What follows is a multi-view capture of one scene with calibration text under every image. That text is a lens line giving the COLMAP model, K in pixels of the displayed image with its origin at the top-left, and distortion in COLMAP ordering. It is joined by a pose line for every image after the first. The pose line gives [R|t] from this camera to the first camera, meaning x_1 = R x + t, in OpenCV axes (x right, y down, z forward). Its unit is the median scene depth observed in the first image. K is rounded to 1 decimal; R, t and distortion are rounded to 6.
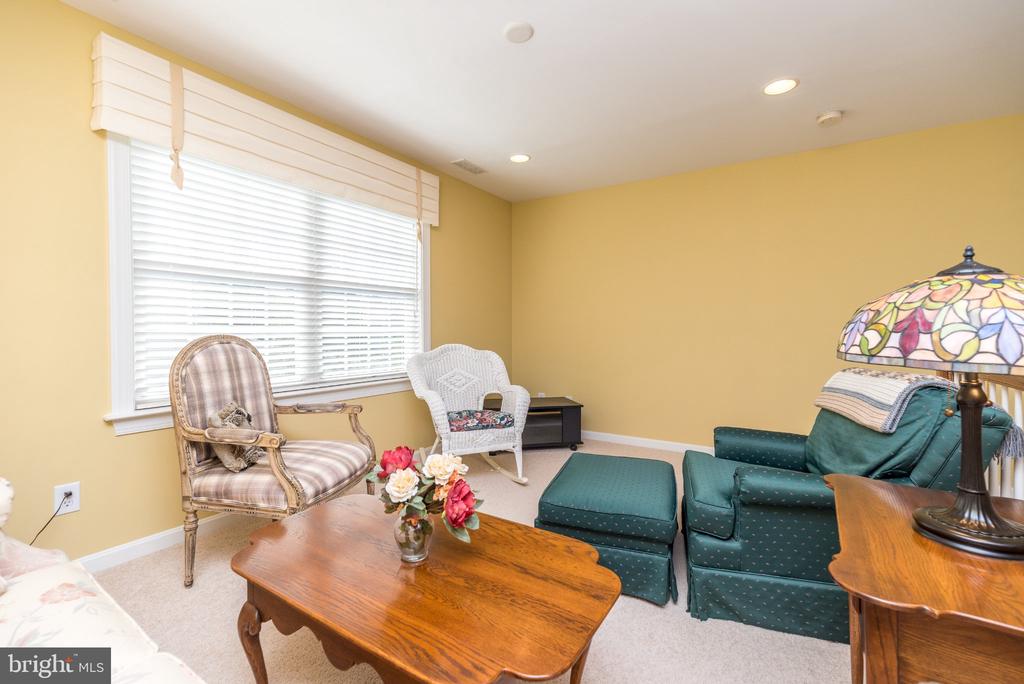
lens RADIAL K [[447.8, 0, 519.3], [0, 447.8, 336.5], [0, 0, 1]] dist [0.007173, 0.000066]
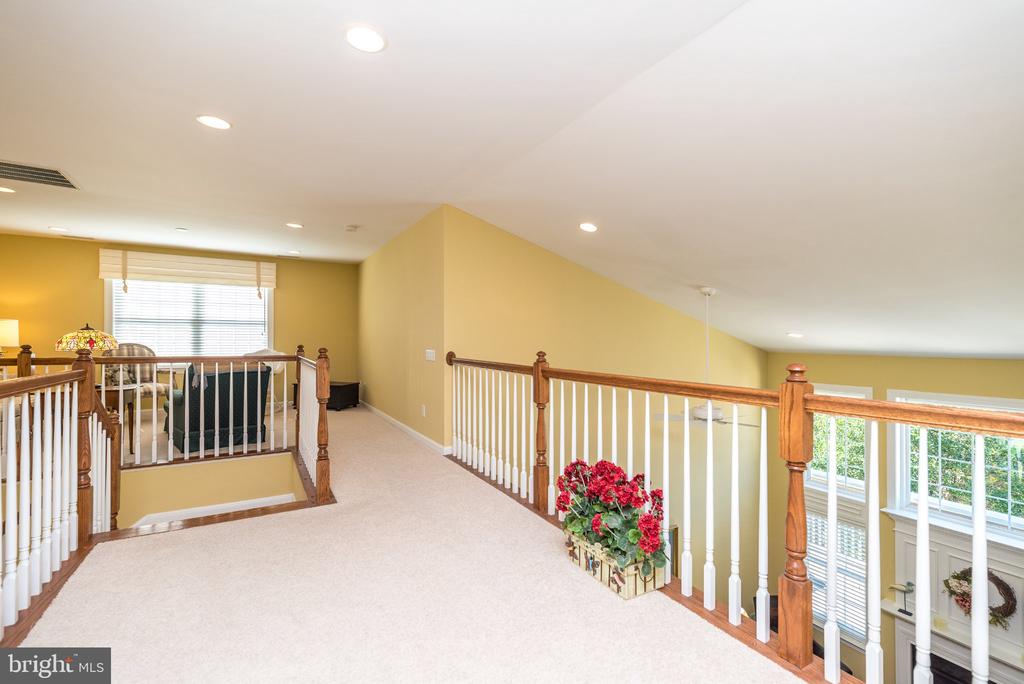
lens RADIAL K [[447.8, 0, 506.4], [0, 447.8, 334.4], [0, 0, 1]] dist [0.007173, 0.000066]
pose [[0.890382, 0.000101, -0.455214, 2.009633], [-0.014687, 0.999486, -0.028505, -0.008292], [0.454978, 0.032066, 0.889925, -0.329970]]
